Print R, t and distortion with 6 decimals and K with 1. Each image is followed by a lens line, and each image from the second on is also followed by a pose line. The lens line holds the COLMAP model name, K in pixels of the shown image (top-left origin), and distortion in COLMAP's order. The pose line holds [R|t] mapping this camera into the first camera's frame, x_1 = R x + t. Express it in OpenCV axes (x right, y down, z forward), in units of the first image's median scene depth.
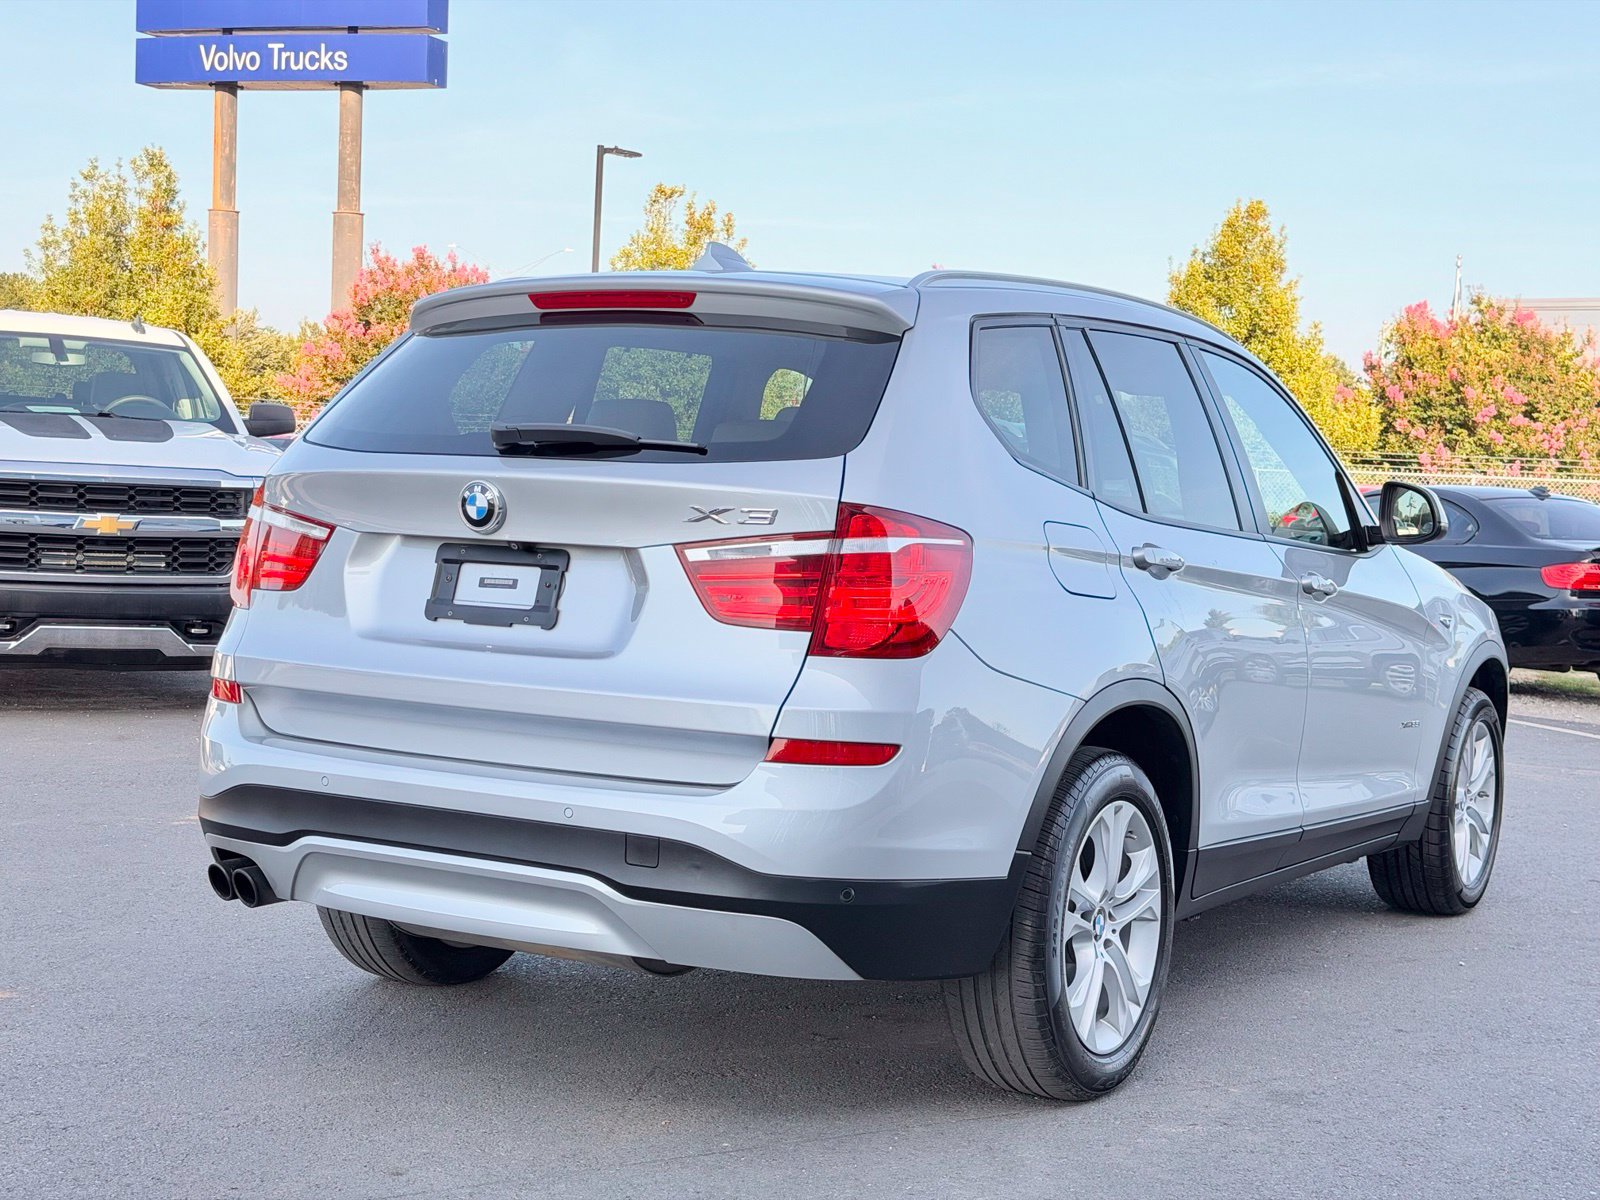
lens RADIAL K [[2189.2, 0, 801.5], [0, 2189.2, 604.1], [0, 0, 1]] dist [0.123285, 0.000000]
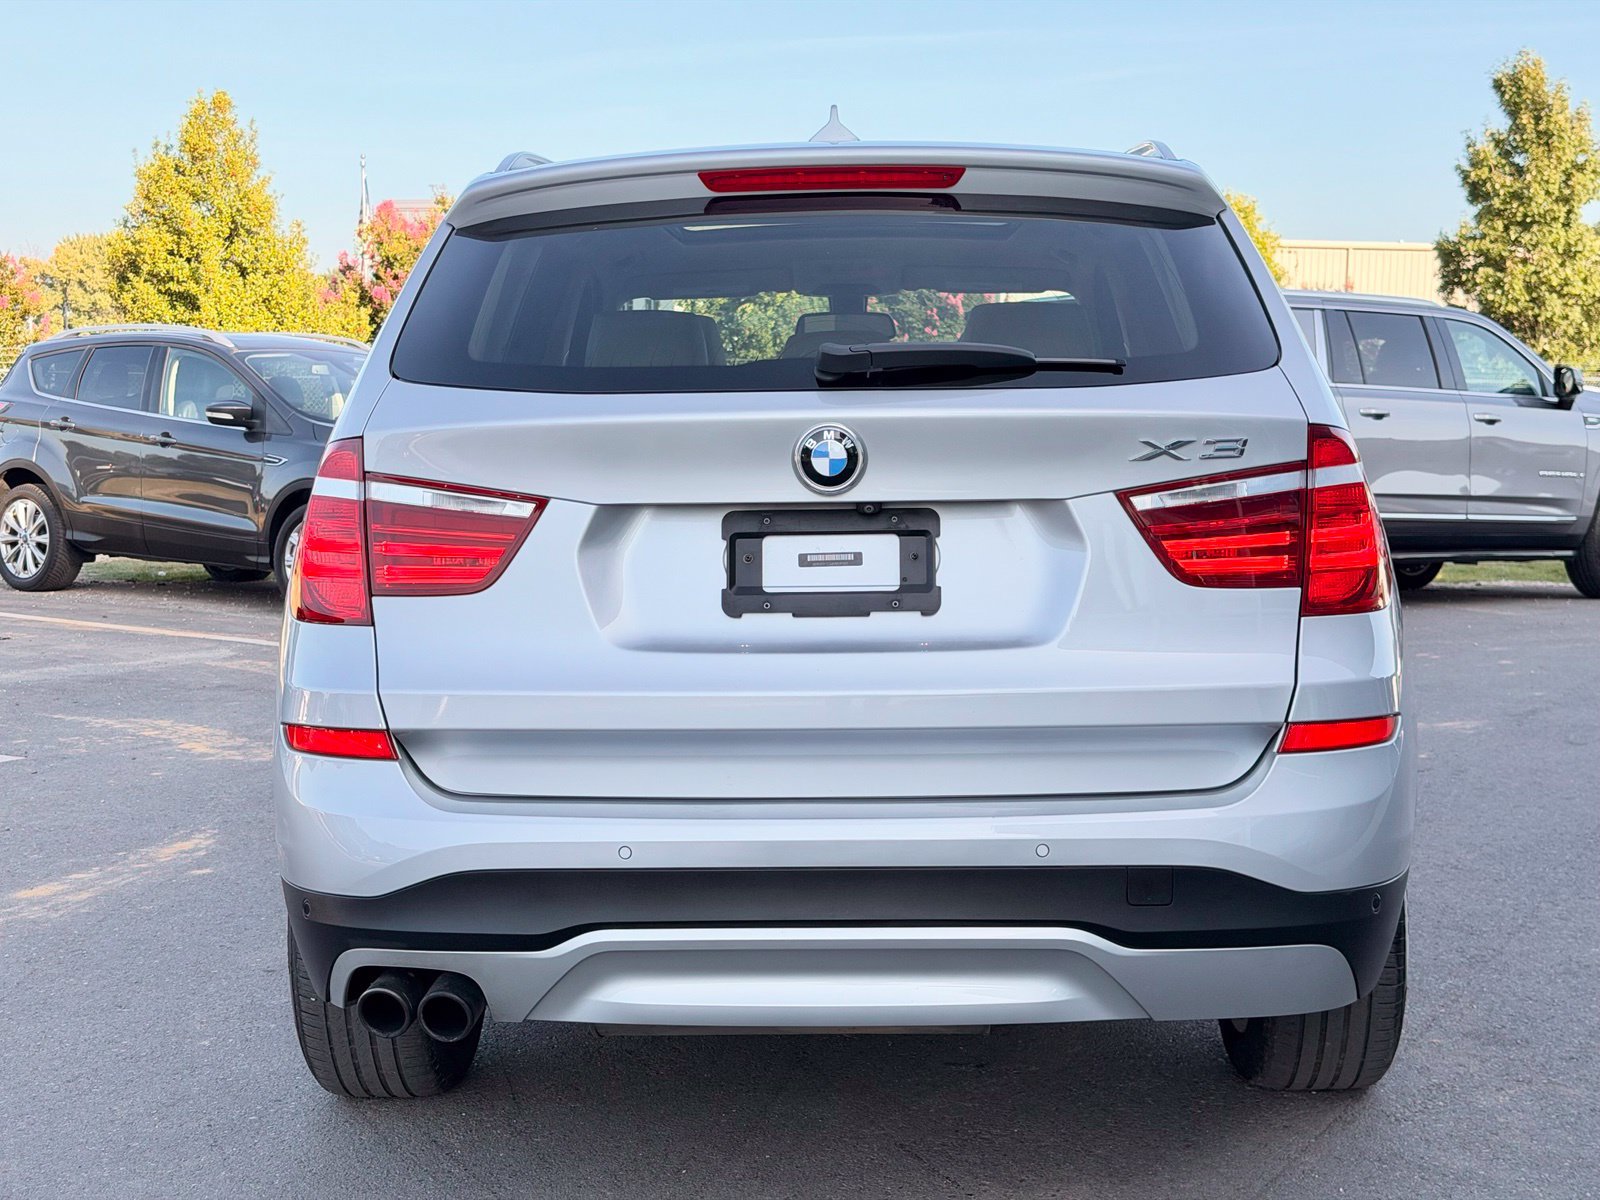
lens RADIAL K [[2189.2, 0, 798.4], [0, 2189.2, 619.2], [0, 0, 1]] dist [0.123285, 0.000000]
pose [[0.877866, -0.094731, 0.469444, -0.474984], [0.070884, 0.995146, 0.068260, -0.038932], [-0.473632, -0.026647, 0.880320, 0.328458]]
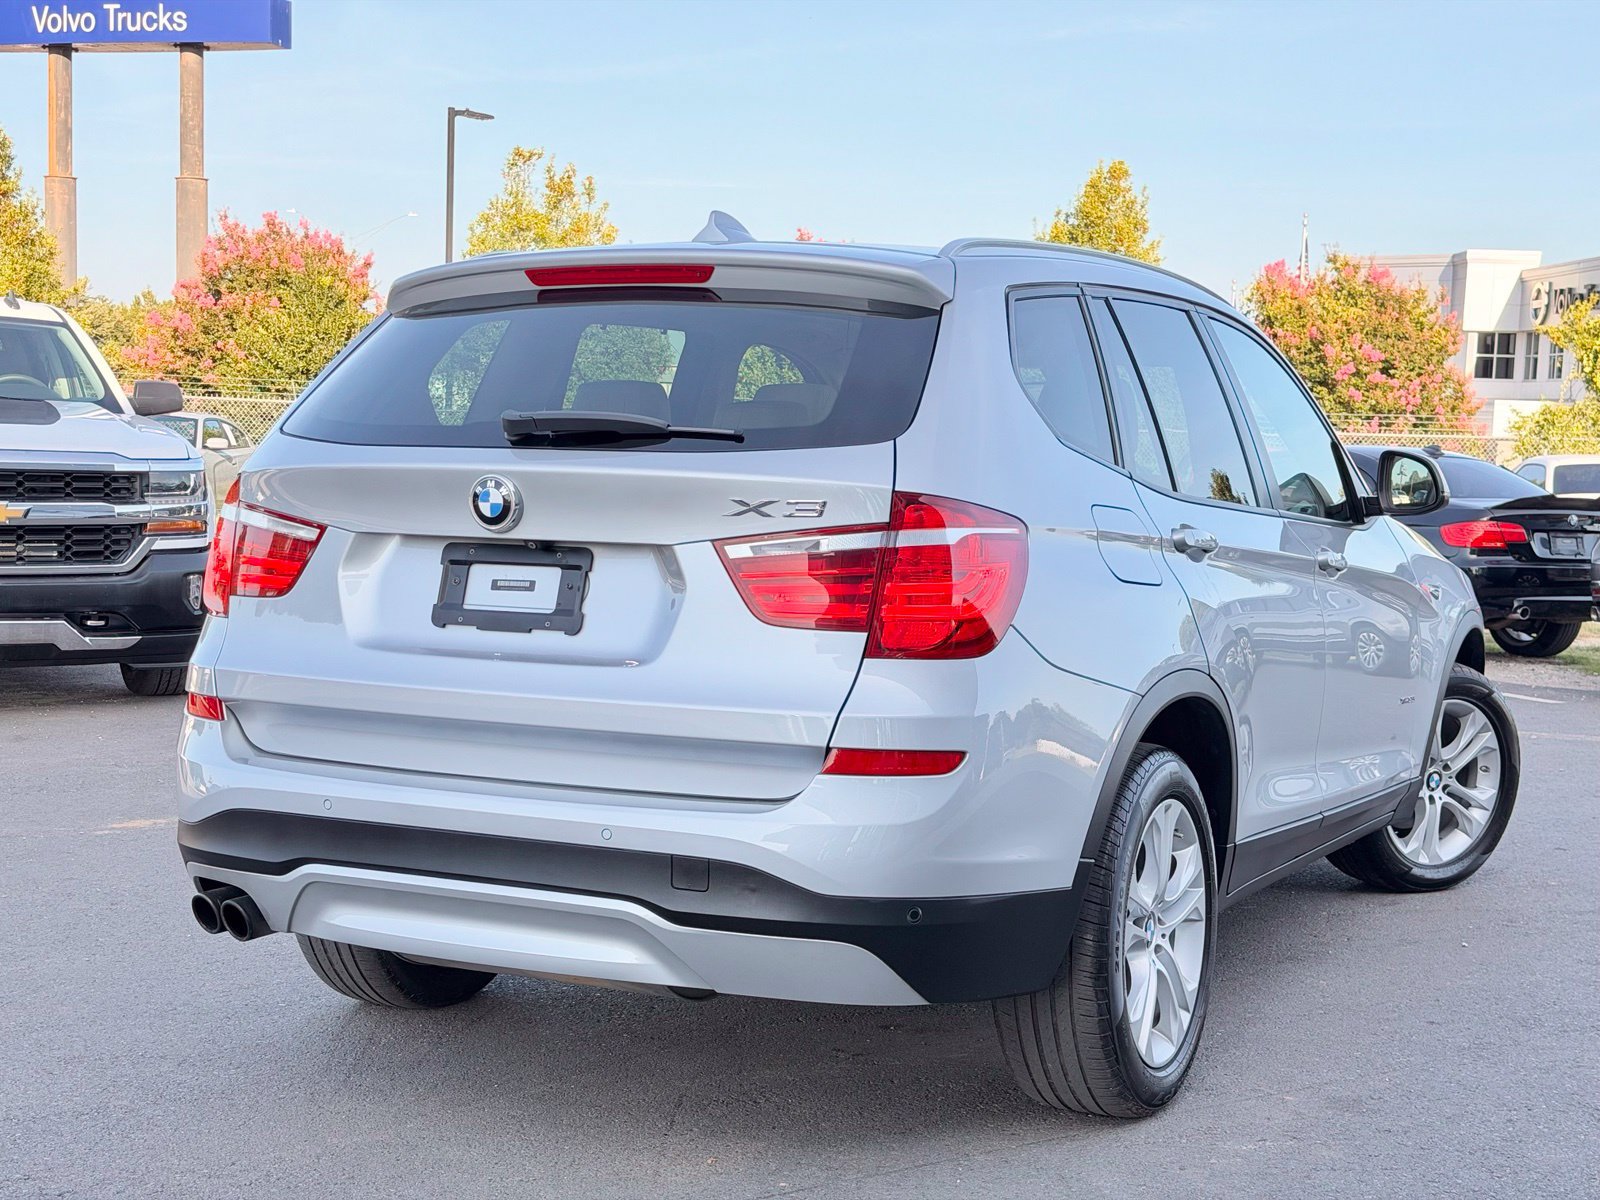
lens RADIAL K [[2189.2, 0, 803.8], [0, 2189.2, 624.0], [0, 0, 1]] dist [0.123285, 0.000000]
pose [[0.997744, -0.022361, 0.063294, -0.071138], [0.020783, 0.999459, 0.025491, -0.013436], [-0.063829, -0.024118, 0.997669, 0.068118]]
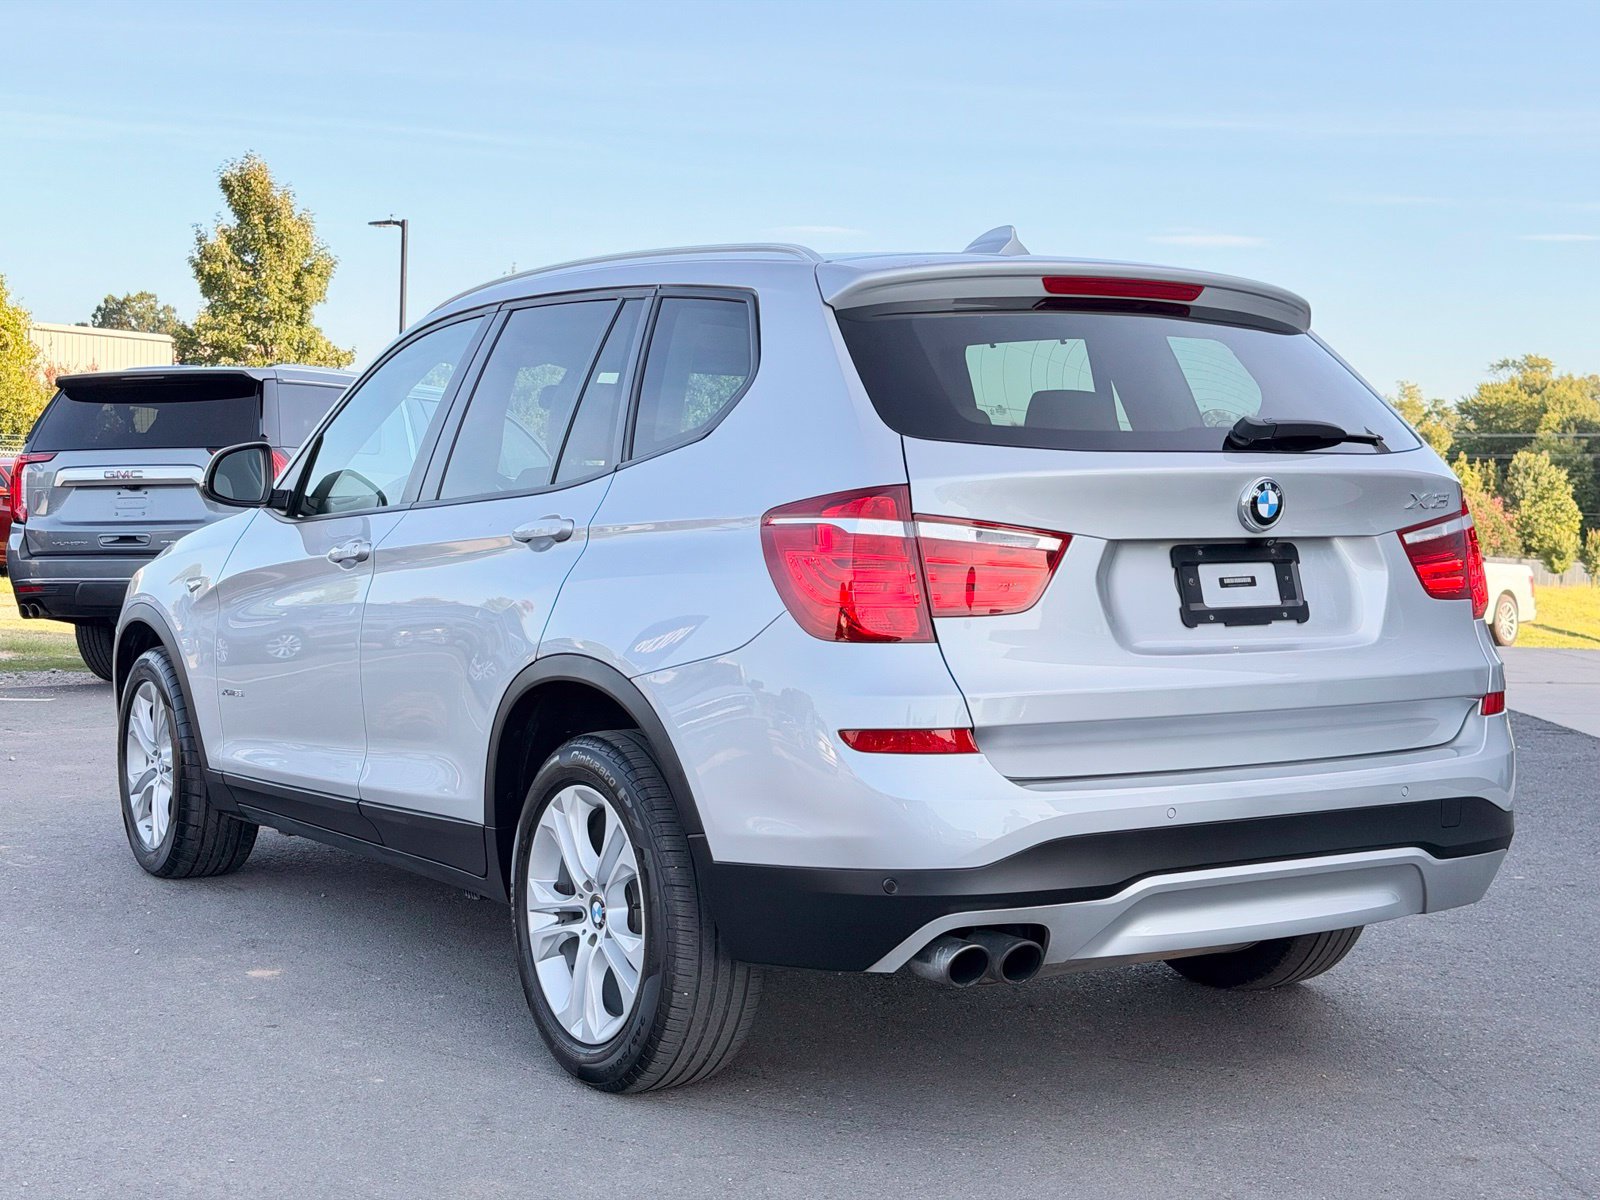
lens RADIAL K [[2189.2, 0, 801.2], [0, 2189.2, 610.5], [0, 0, 1]] dist [0.123285, 0.000000]
pose [[0.463881, -0.086267, 0.881687, -1.036968], [0.059866, 0.996025, 0.065957, -0.069342], [-0.883872, 0.022187, 0.467201, 0.677577]]
